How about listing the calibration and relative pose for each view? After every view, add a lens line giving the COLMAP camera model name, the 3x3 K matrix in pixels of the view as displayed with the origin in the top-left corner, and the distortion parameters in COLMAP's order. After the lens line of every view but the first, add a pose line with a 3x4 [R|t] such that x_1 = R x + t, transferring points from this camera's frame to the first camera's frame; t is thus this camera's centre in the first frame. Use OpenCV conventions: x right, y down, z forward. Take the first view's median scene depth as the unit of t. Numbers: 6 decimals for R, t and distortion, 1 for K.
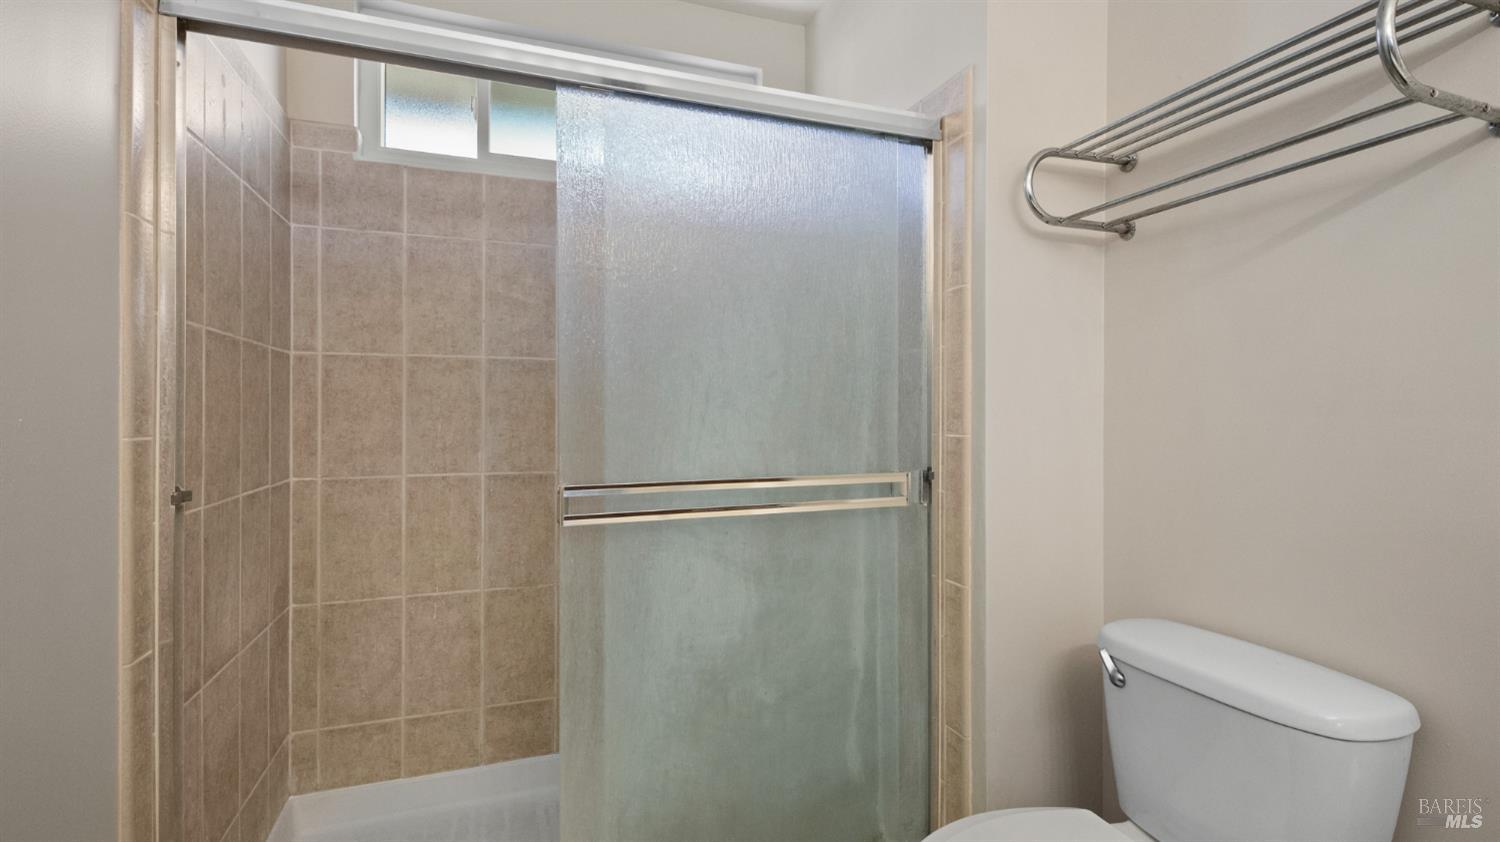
lens RADIAL K [[683.7, 0, 742.5], [0, 683.7, 418.1], [0, 0, 1]] dist [0.002264, -0.000235]
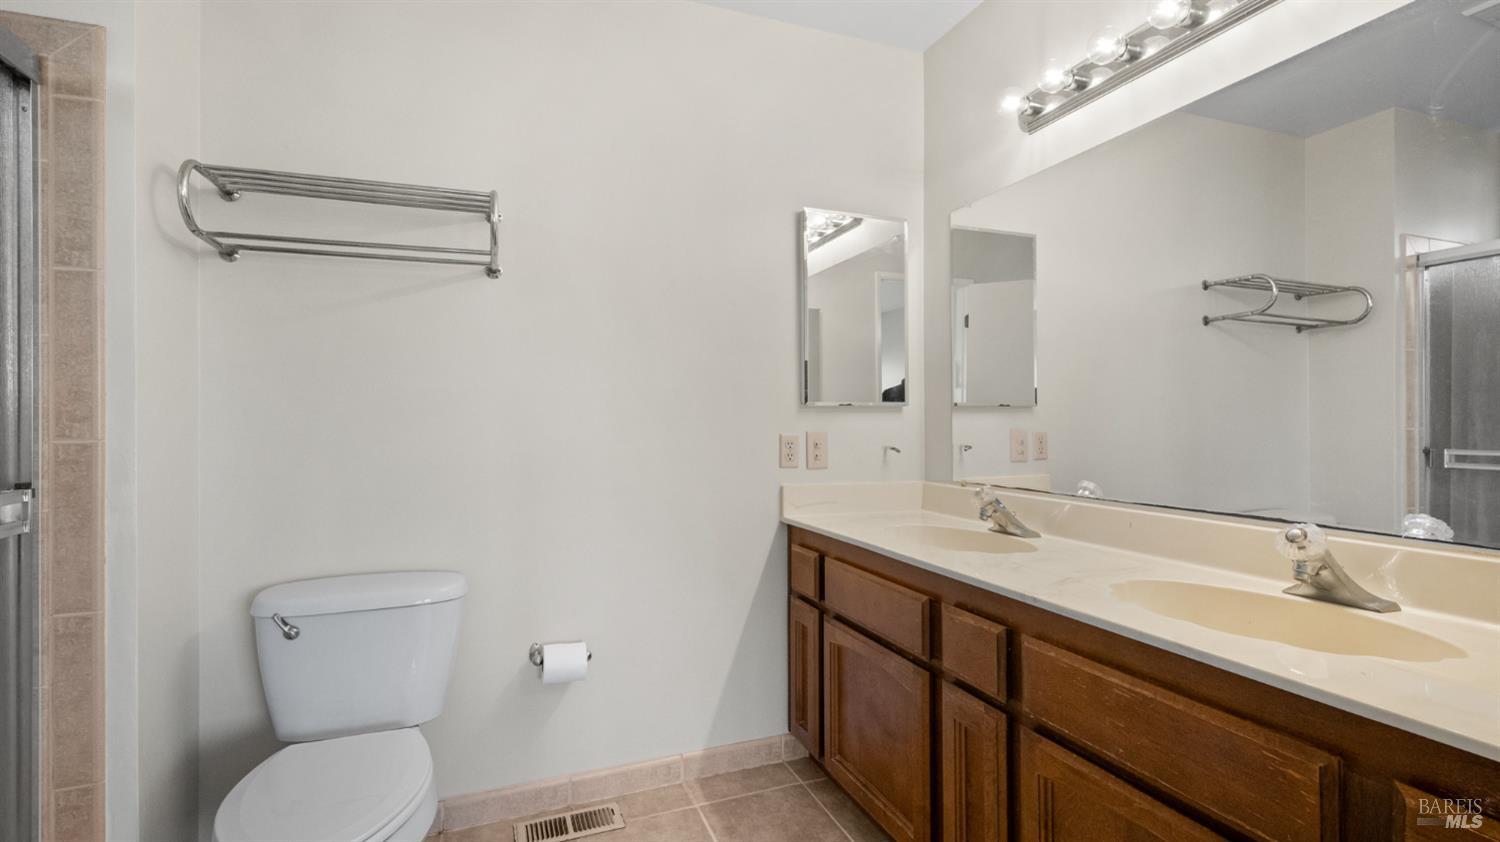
lens RADIAL K [[676.9, 0, 741.5], [0, 676.9, 420.4], [0, 0, 1]] dist [0.021828, -0.000901]
pose [[-0.019344, -0.003459, 0.999807, -0.573802], [0.007368, 0.999966, 0.003603, 0.002021], [-0.999786, 0.007436, -0.019318, 0.180283]]
